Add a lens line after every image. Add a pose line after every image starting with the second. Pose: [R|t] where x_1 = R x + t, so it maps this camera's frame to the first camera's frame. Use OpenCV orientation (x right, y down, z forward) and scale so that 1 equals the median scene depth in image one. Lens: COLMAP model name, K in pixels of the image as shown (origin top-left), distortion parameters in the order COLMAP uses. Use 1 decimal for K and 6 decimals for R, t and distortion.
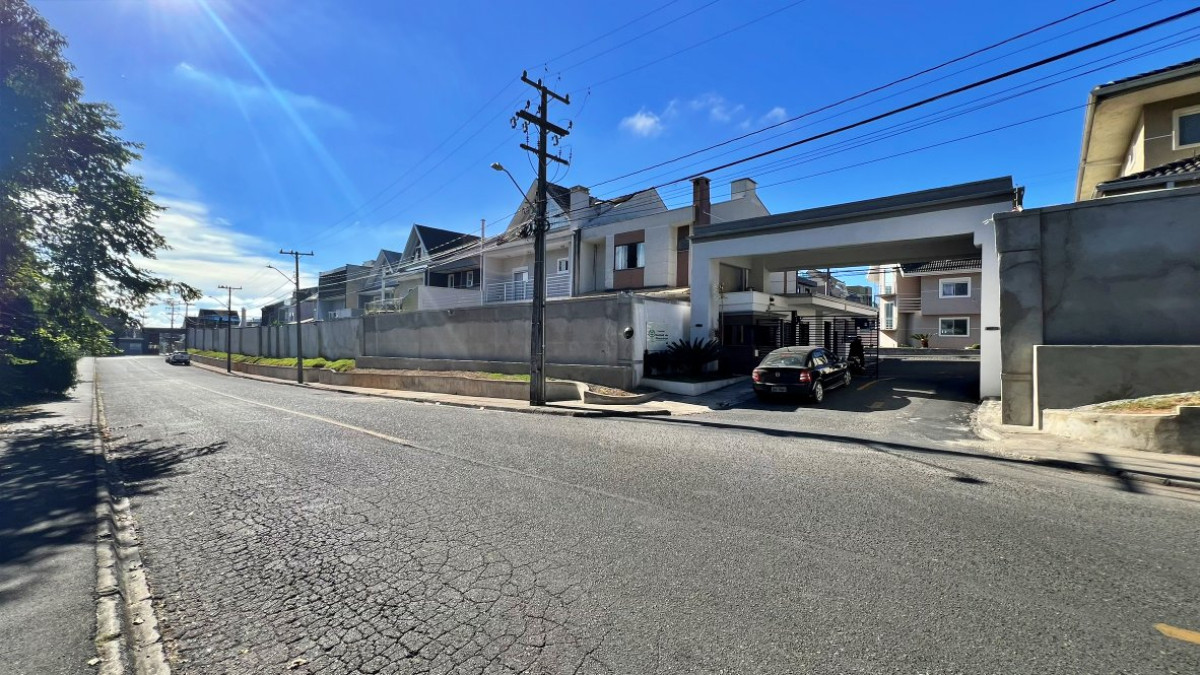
lens RADIAL K [[478.9, 0, 600.0], [0, 478.9, 337.5], [0, 0, 1]] dist [-0.001259, -0.000362]
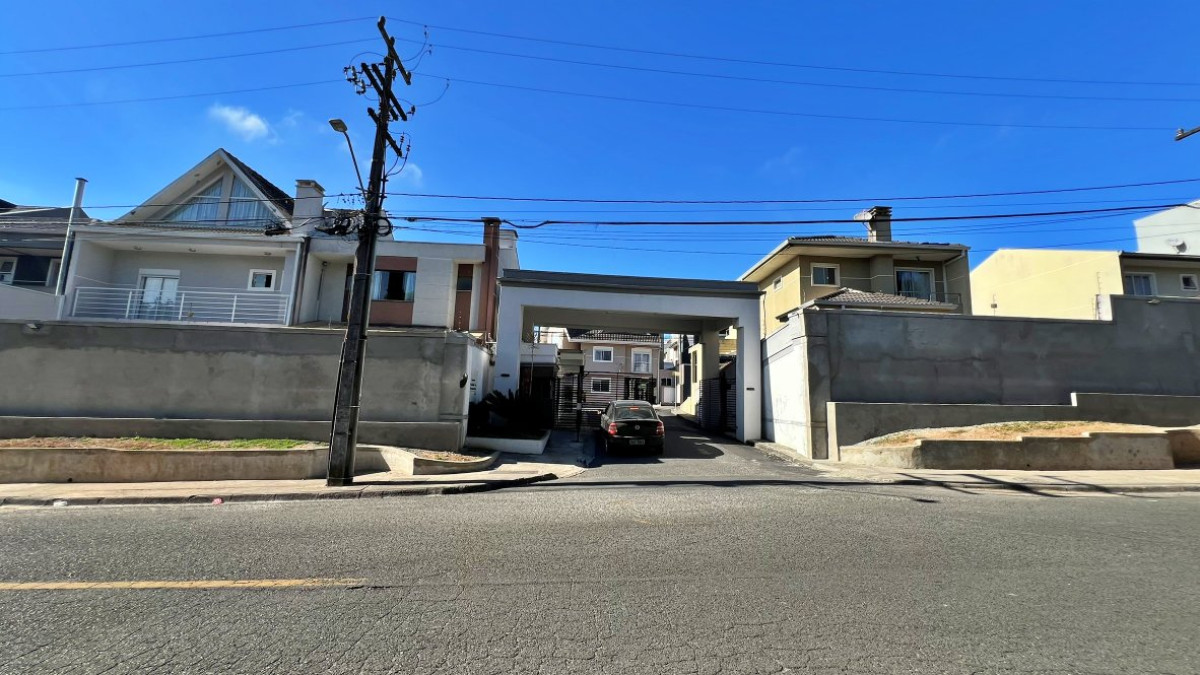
lens RADIAL K [[478.9, 0, 600.0], [0, 478.9, 337.5], [0, 0, 1]] dist [-0.001259, -0.000362]
pose [[0.706179, 0.103605, 0.700412, -0.346304], [-0.027549, 0.992508, -0.119037, 0.007544], [-0.707497, 0.064766, 0.703743, 0.252158]]
